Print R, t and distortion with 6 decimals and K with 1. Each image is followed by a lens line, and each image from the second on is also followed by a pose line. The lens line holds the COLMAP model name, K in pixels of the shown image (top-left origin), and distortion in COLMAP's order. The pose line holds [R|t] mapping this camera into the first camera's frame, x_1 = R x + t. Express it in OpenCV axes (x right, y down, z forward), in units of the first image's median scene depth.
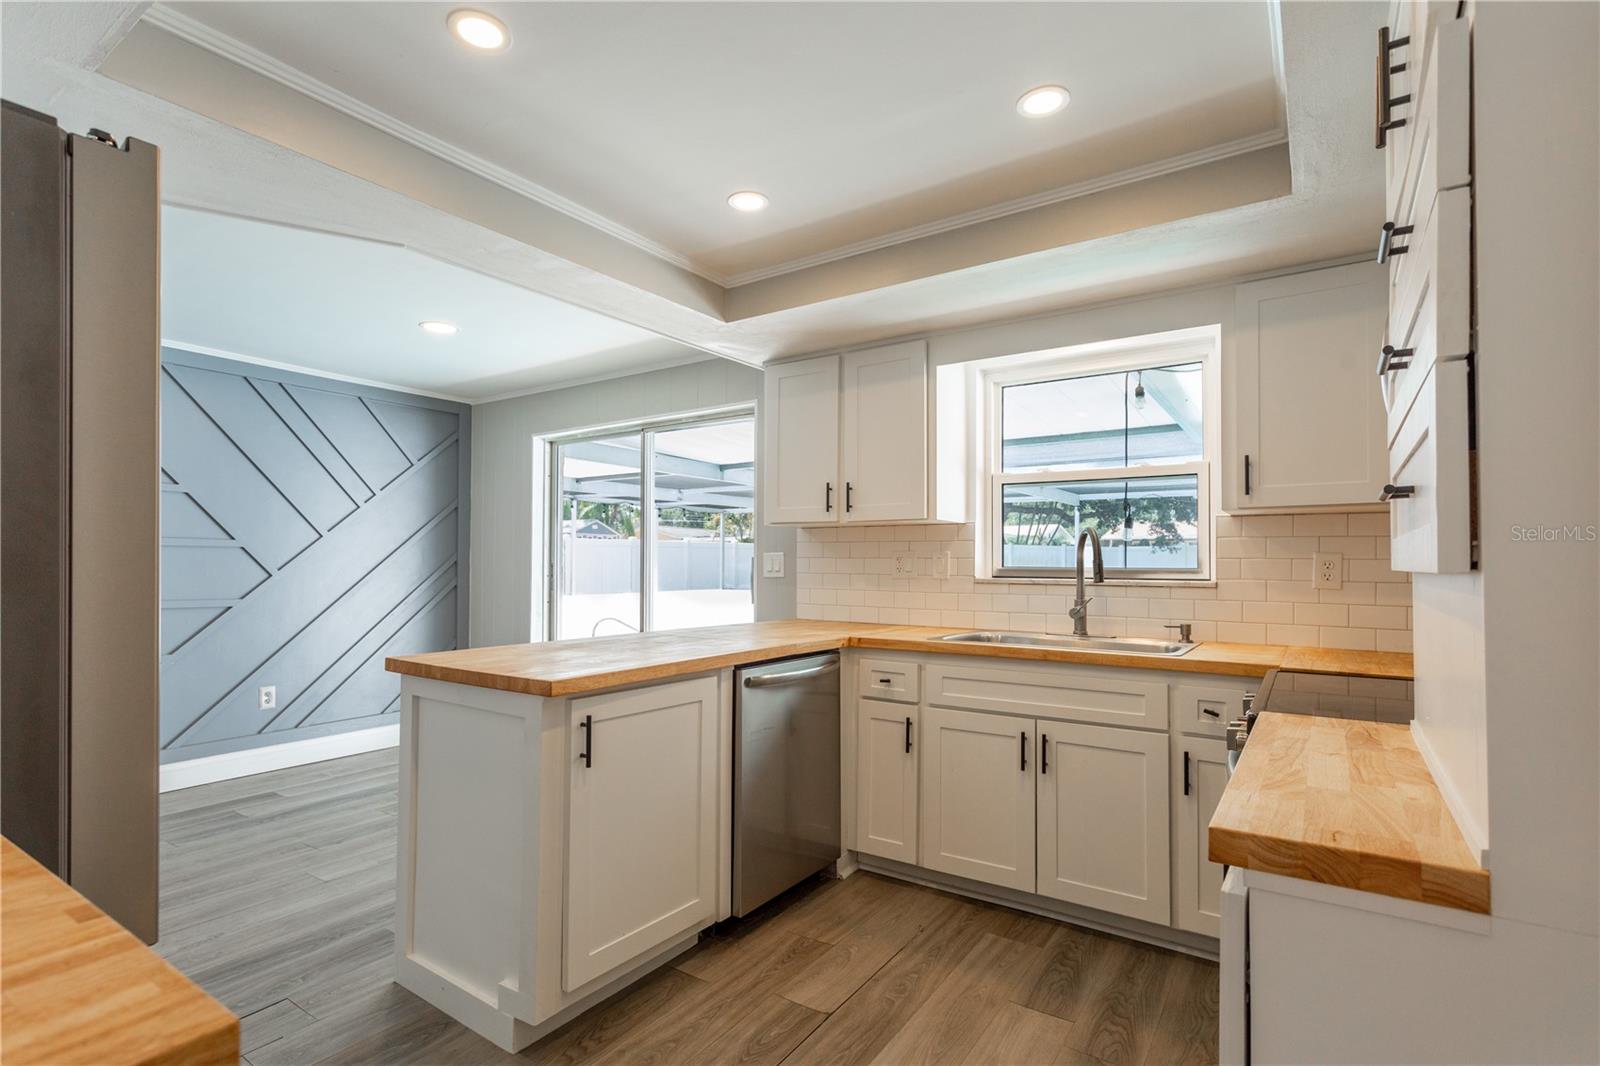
lens RADIAL K [[764.9, 0, 802.4], [0, 764.9, 553.0], [0, 0, 1]] dist [0.002633, 0.001128]
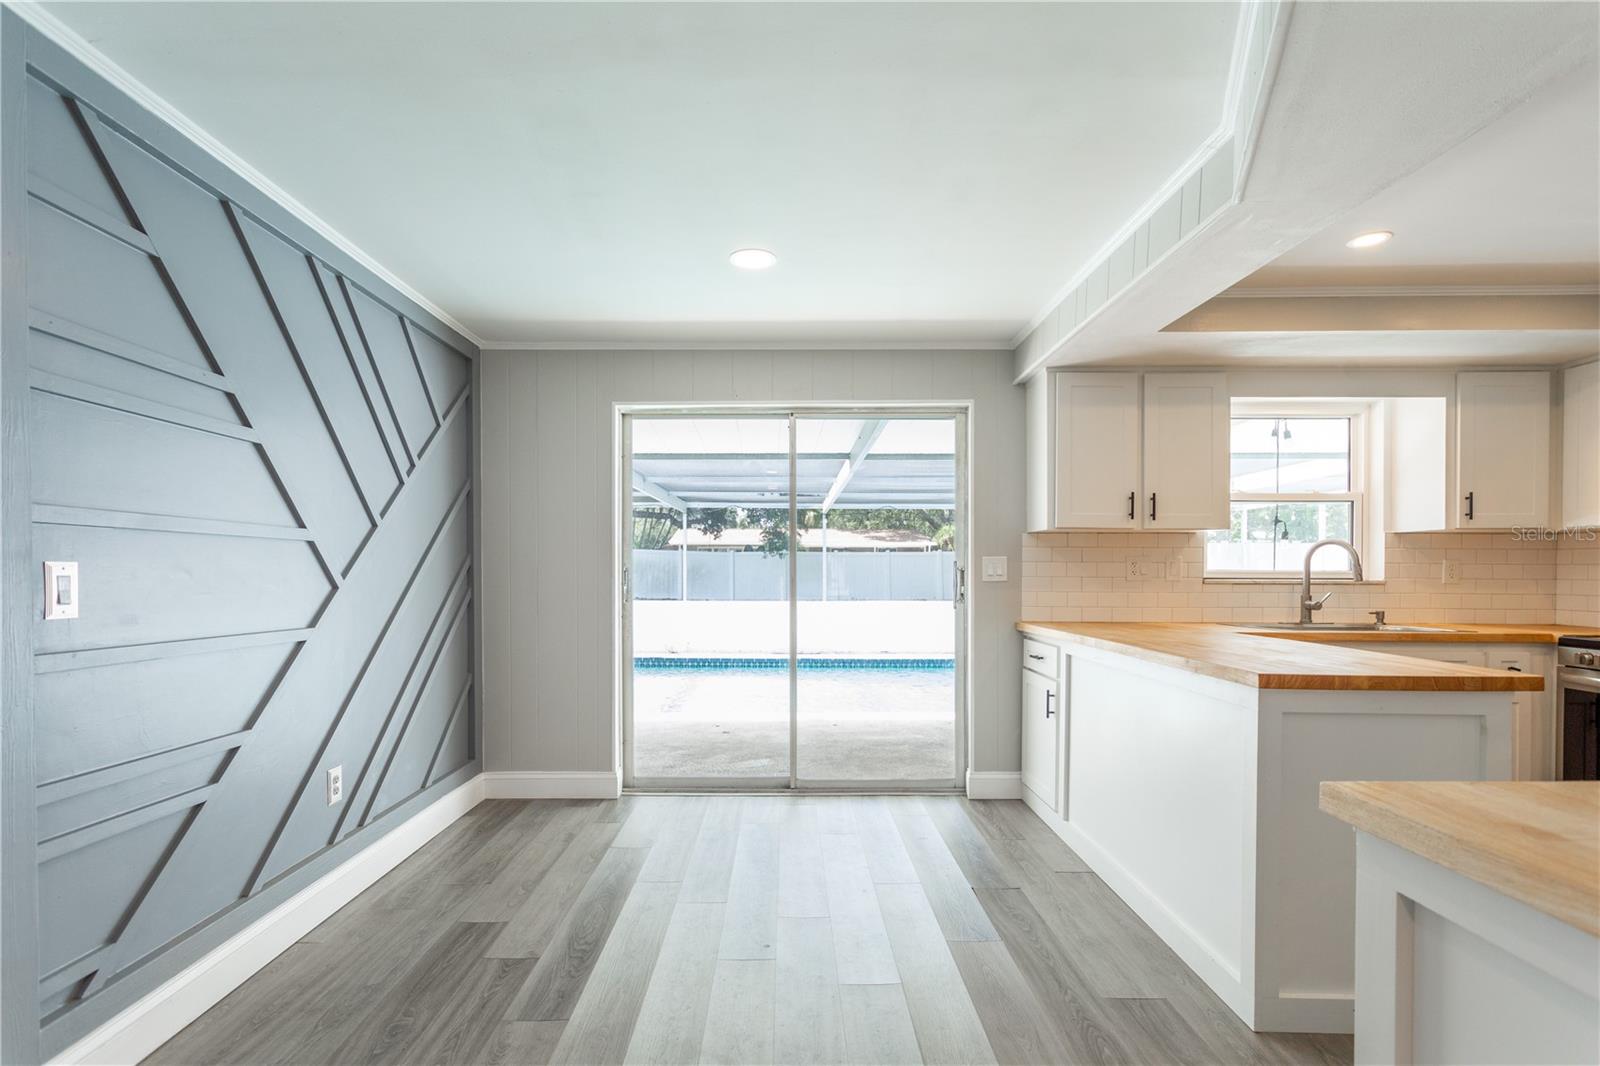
lens RADIAL K [[776.6, 0, 784.5], [0, 776.6, 575.7], [0, 0, 1]] dist [0.003932, 0.001055]
pose [[0.828476, -0.006700, 0.559984, -0.835039], [-0.006889, 0.999731, 0.022153, 0.003910], [-0.559982, -0.022211, 0.828207, 0.313538]]
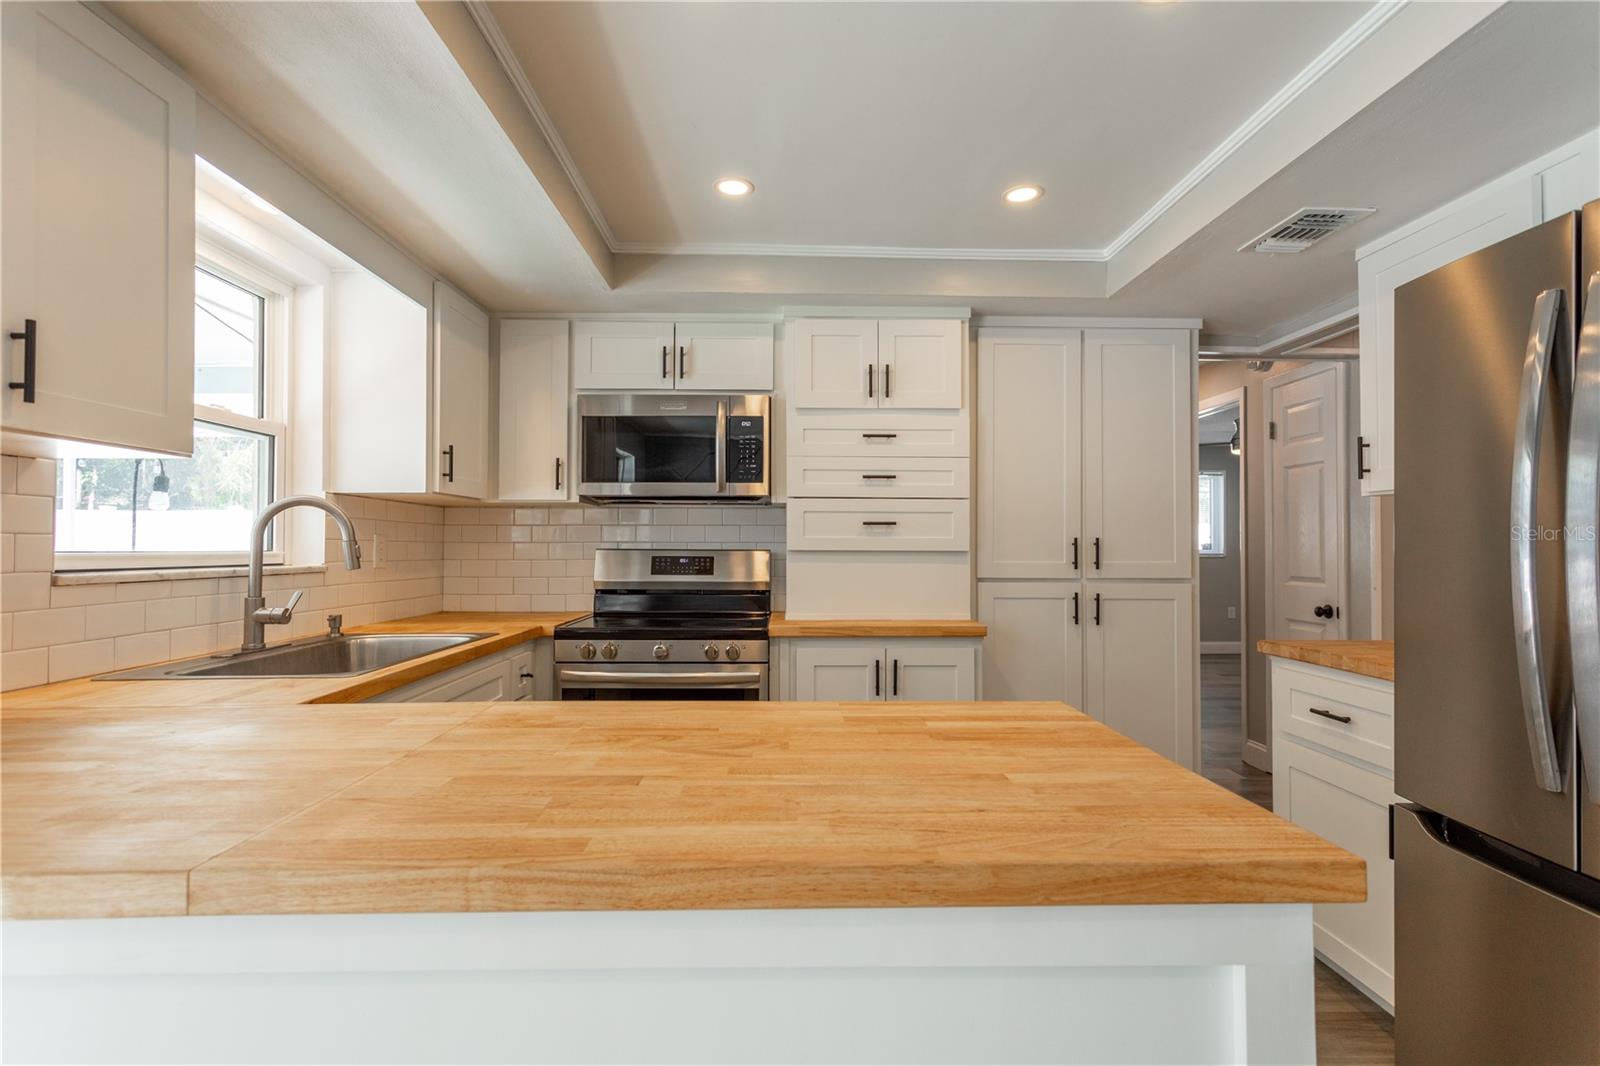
lens RADIAL K [[758.8, 0, 800.0], [0, 758.8, 533.0], [0, 0, 1]] dist [0.001501, 0.000383]
pose [[-0.580047, 0.010516, 0.814515, -0.363057], [-0.015768, 0.999584, -0.024134, 0.008858], [-0.814430, -0.026842, -0.579640, 0.763766]]
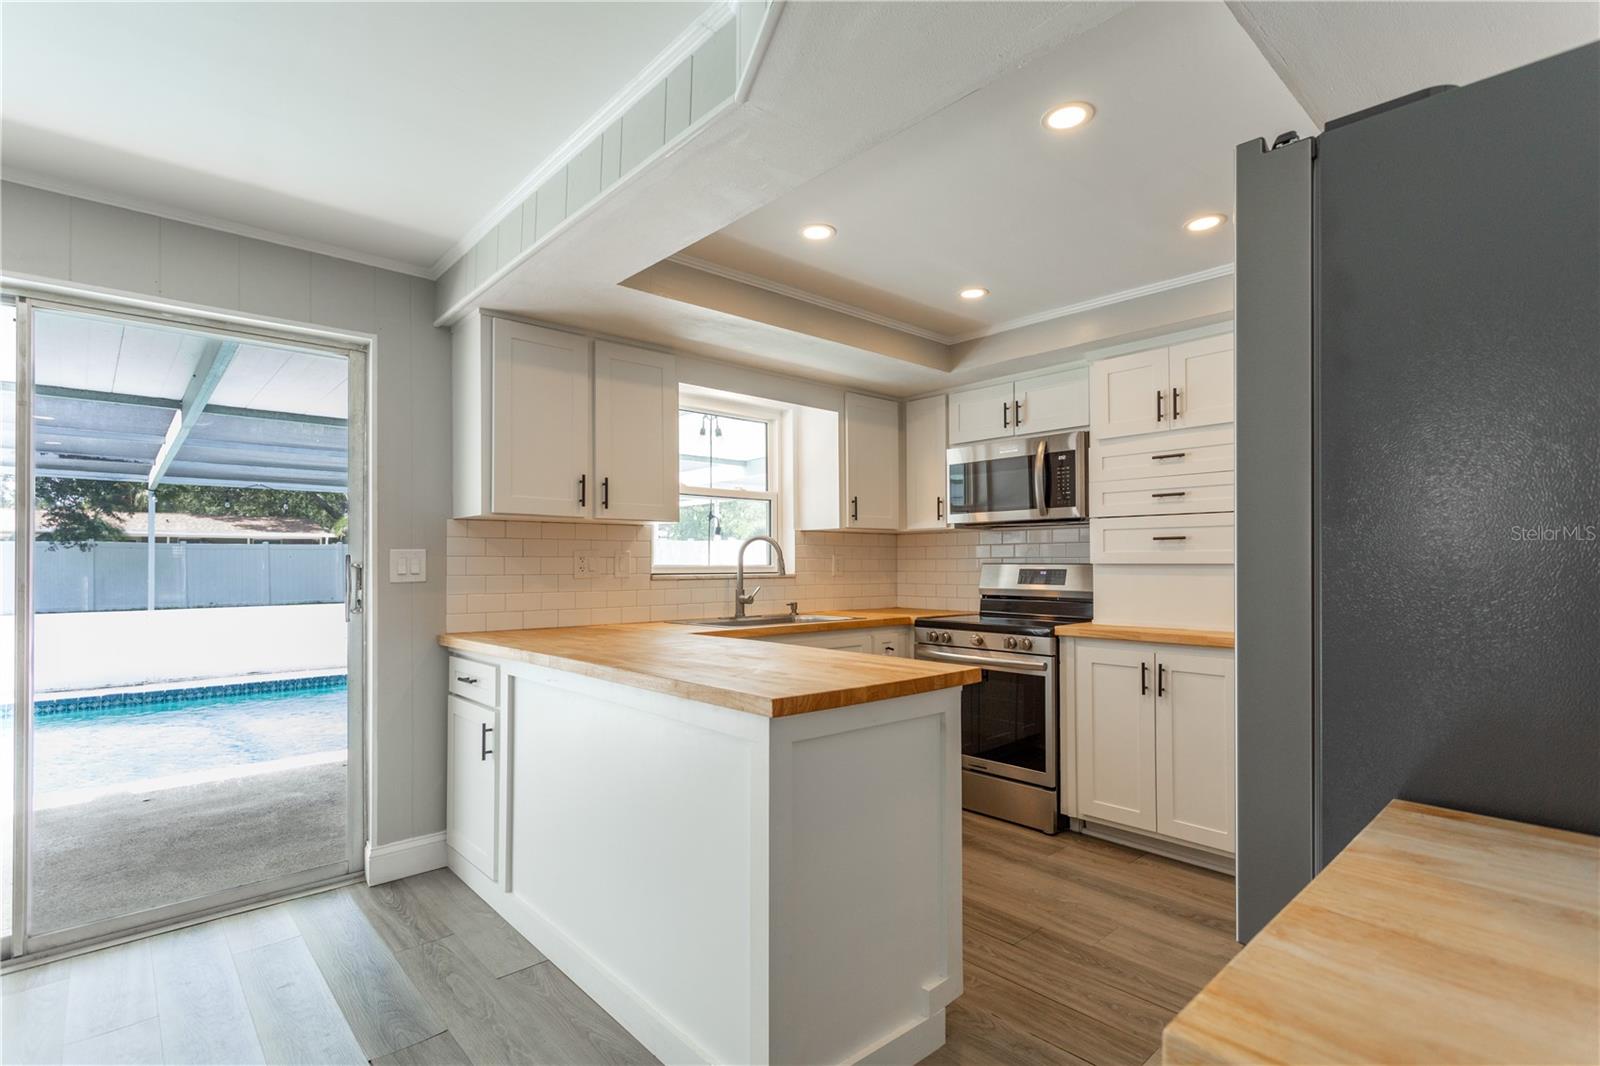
lens RADIAL K [[764.9, 0, 802.4], [0, 764.9, 553.0], [0, 0, 1]] dist [0.002633, 0.001128]
pose [[0.234958, 0.008714, 0.971967, -0.675402], [-0.009466, 0.999933, -0.006676, 0.004594], [-0.971959, -0.007632, 0.235024, 0.450693]]
